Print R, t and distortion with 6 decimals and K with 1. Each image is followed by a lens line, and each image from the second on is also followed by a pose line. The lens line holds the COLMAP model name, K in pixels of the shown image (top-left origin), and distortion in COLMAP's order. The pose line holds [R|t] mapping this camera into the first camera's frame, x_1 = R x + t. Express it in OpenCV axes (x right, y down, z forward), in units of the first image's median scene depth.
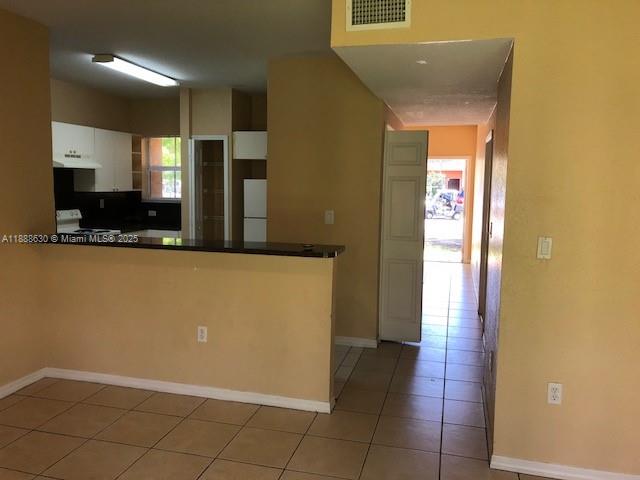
lens RADIAL K [[528.9, 0, 313.5], [0, 528.9, 237.7], [0, 0, 1]] dist [0.057685, -0.055115]
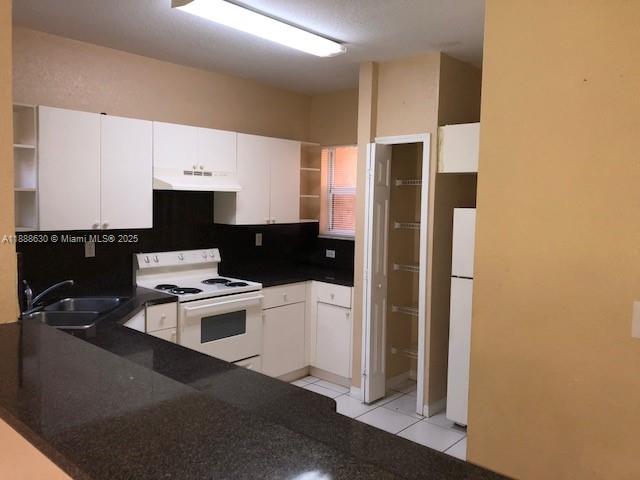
lens RADIAL K [[528.9, 0, 320.5], [0, 528.9, 239.0], [0, 0, 1]] dist [0.057685, -0.055115]
pose [[0.890249, 0.036798, -0.453985, 0.001003], [-0.053386, 0.998291, -0.023771, -0.055455], [0.452335, 0.045398, 0.890692, 0.425407]]
